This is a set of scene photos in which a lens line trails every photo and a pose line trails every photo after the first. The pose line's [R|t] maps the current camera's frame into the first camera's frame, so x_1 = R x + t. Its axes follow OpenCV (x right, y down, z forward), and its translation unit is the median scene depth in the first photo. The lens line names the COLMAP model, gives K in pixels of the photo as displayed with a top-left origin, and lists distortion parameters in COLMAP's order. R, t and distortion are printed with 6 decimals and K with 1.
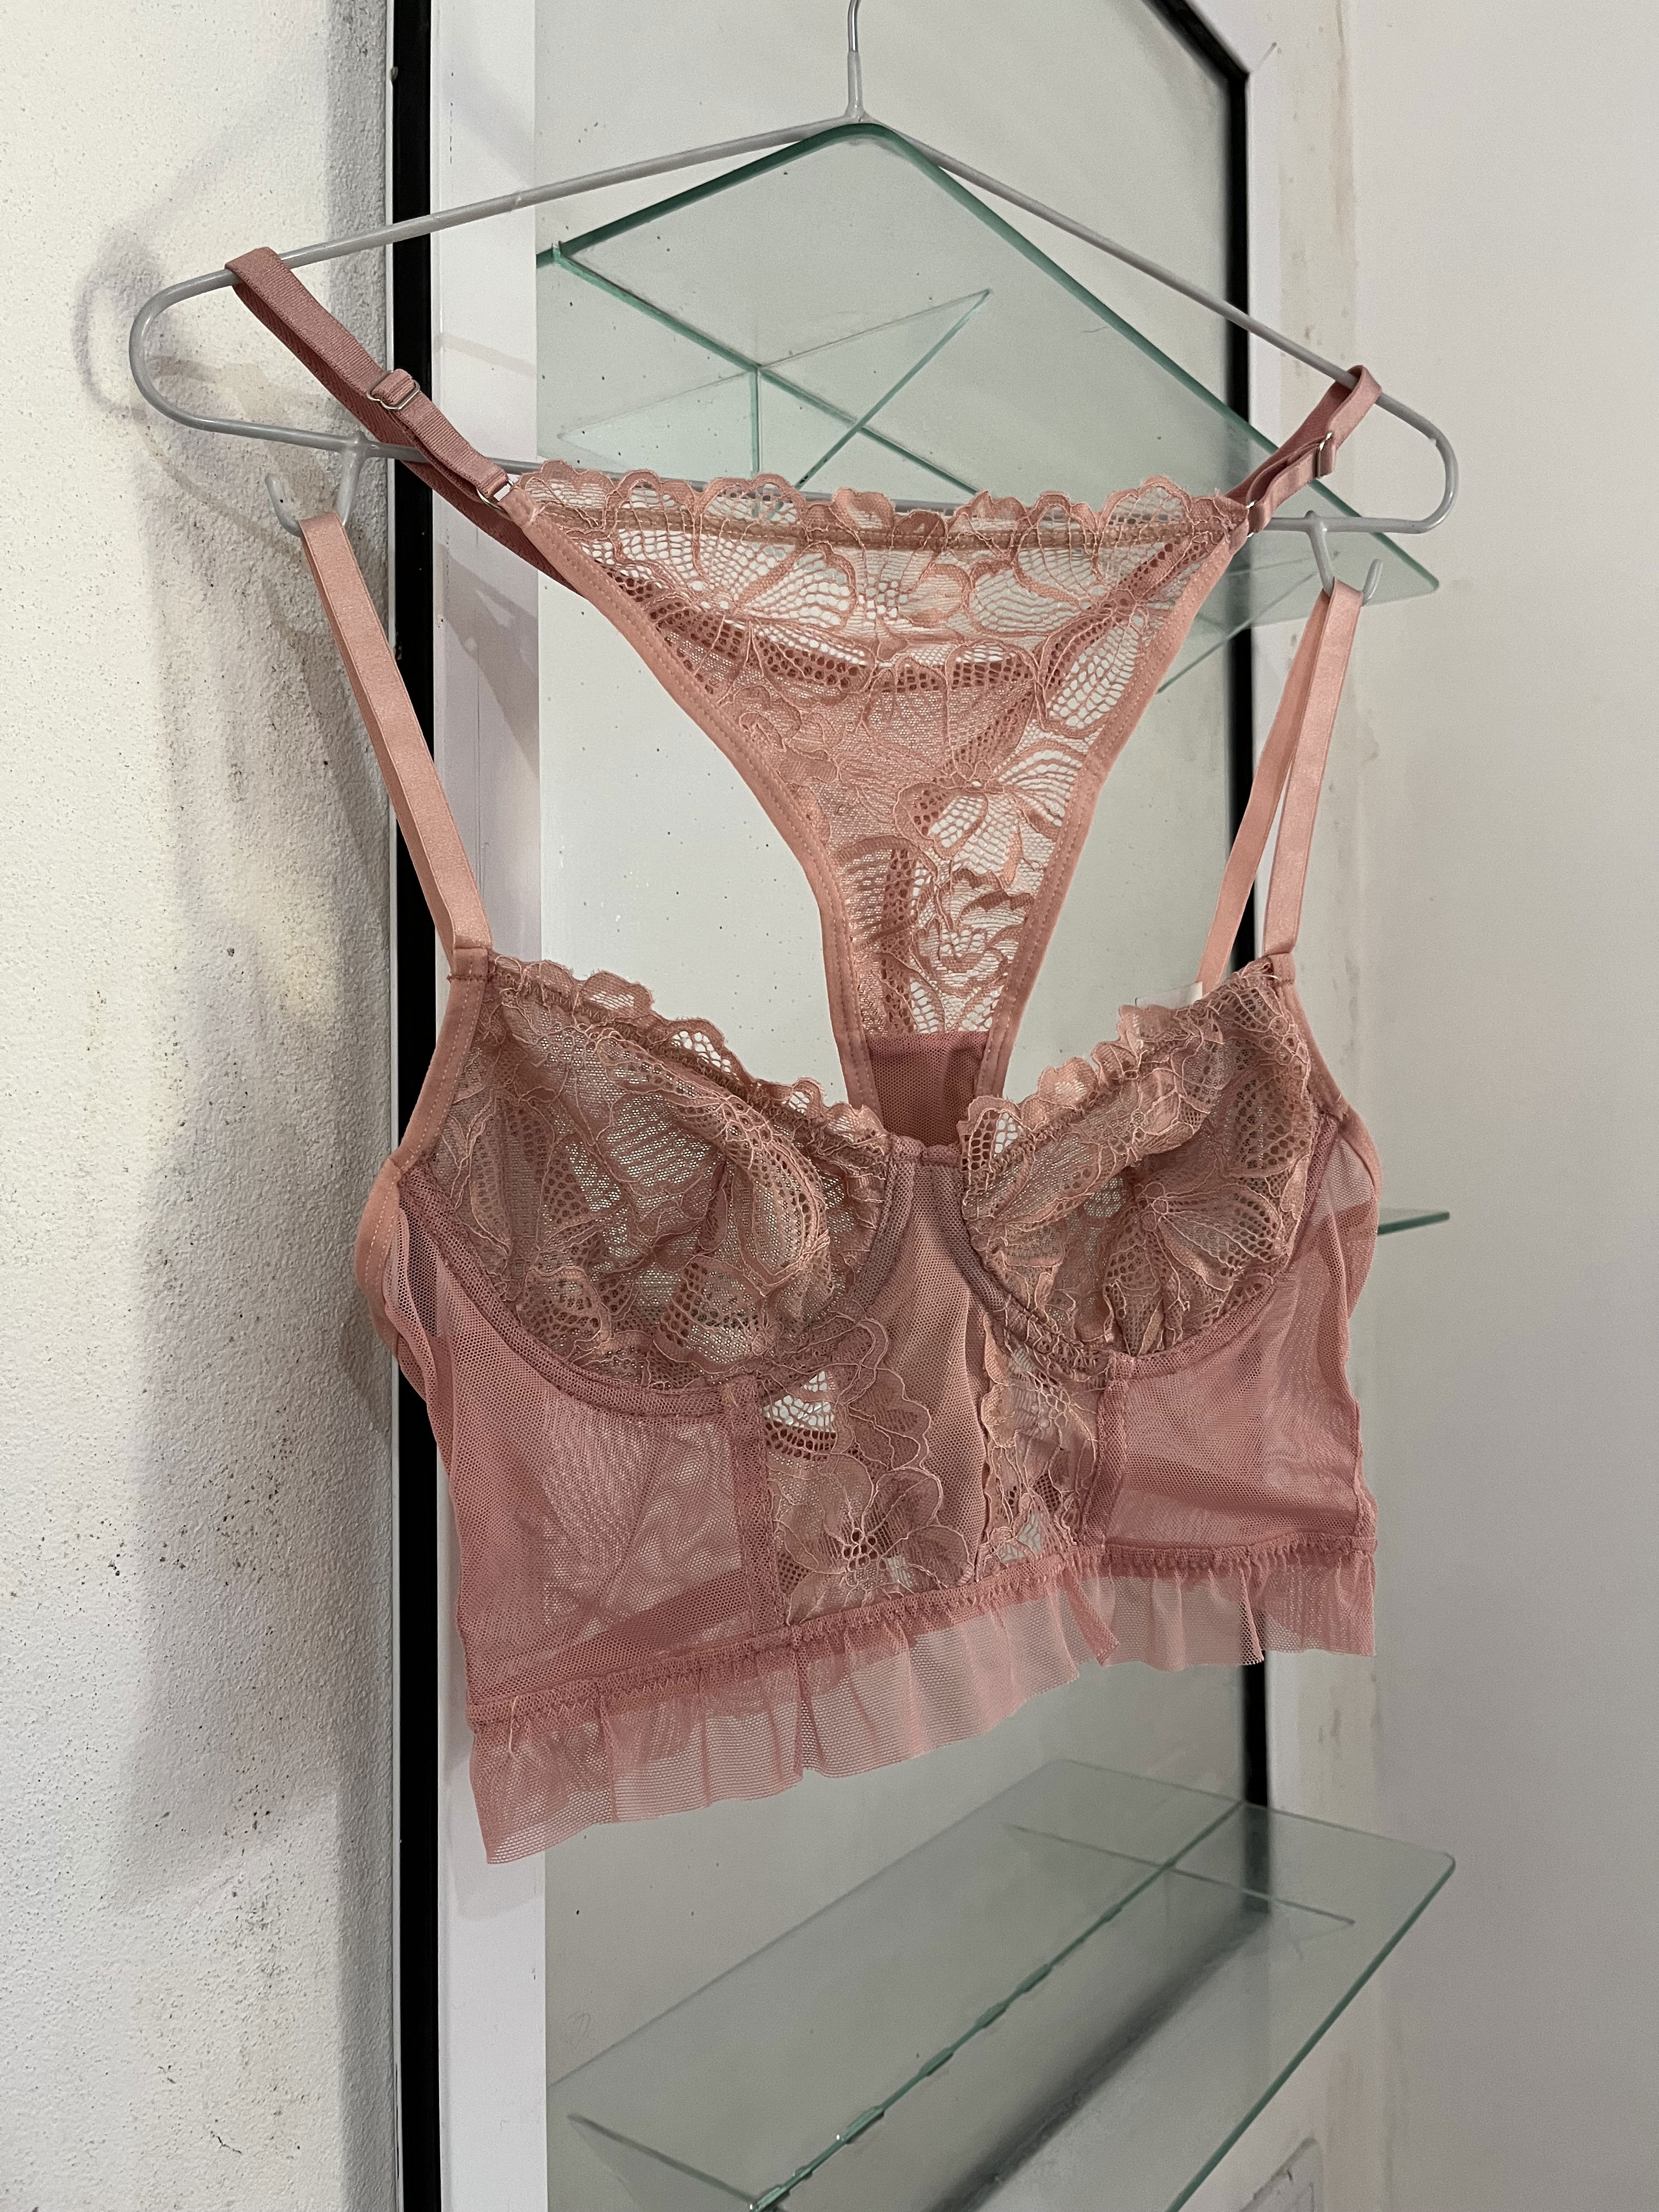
lens RADIAL K [[1695.6, 0, 841.8], [0, 1695.6, 1098.0], [0, 0, 1]] dist [0.043817, -0.078956]
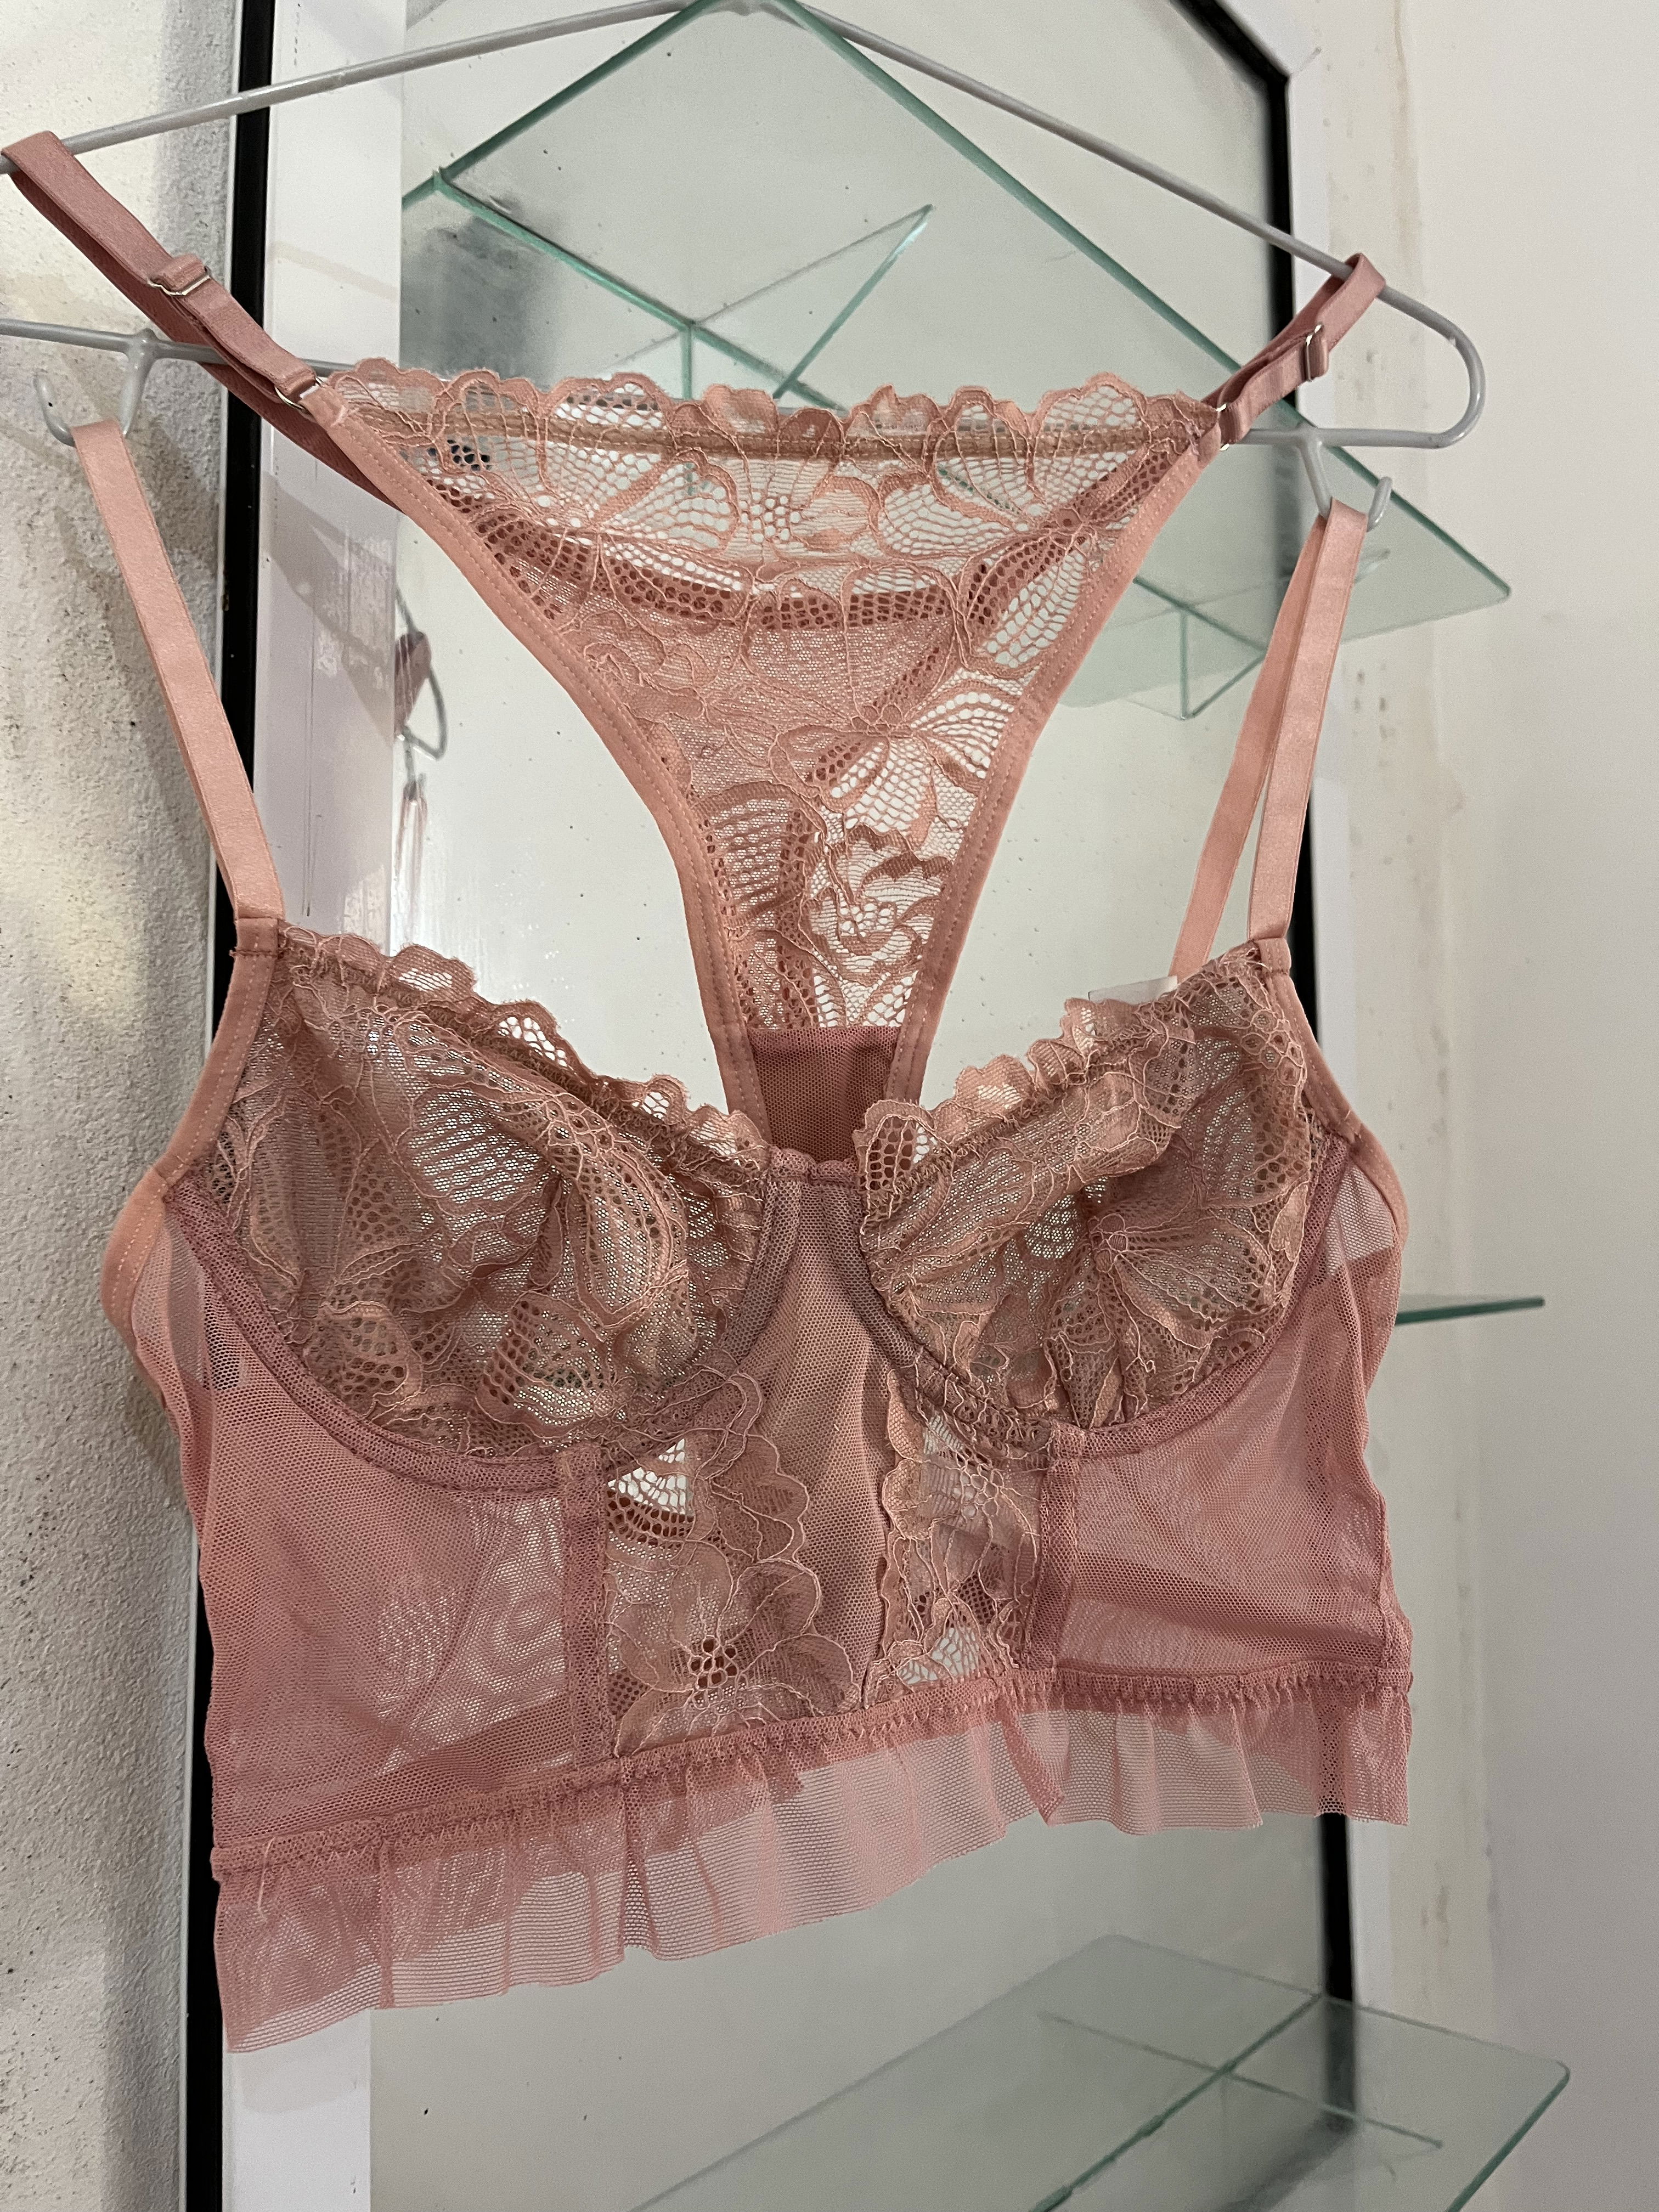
lens RADIAL K [[1695.6, 0, 816.3], [0, 1695.6, 1100.5], [0, 0, 1]] dist [0.043817, -0.078956]
pose [[0.995983, -0.004776, -0.089410, 0.121752], [-0.002065, 0.997086, -0.076259, 0.060621], [0.089514, 0.076138, 0.993071, 0.184271]]
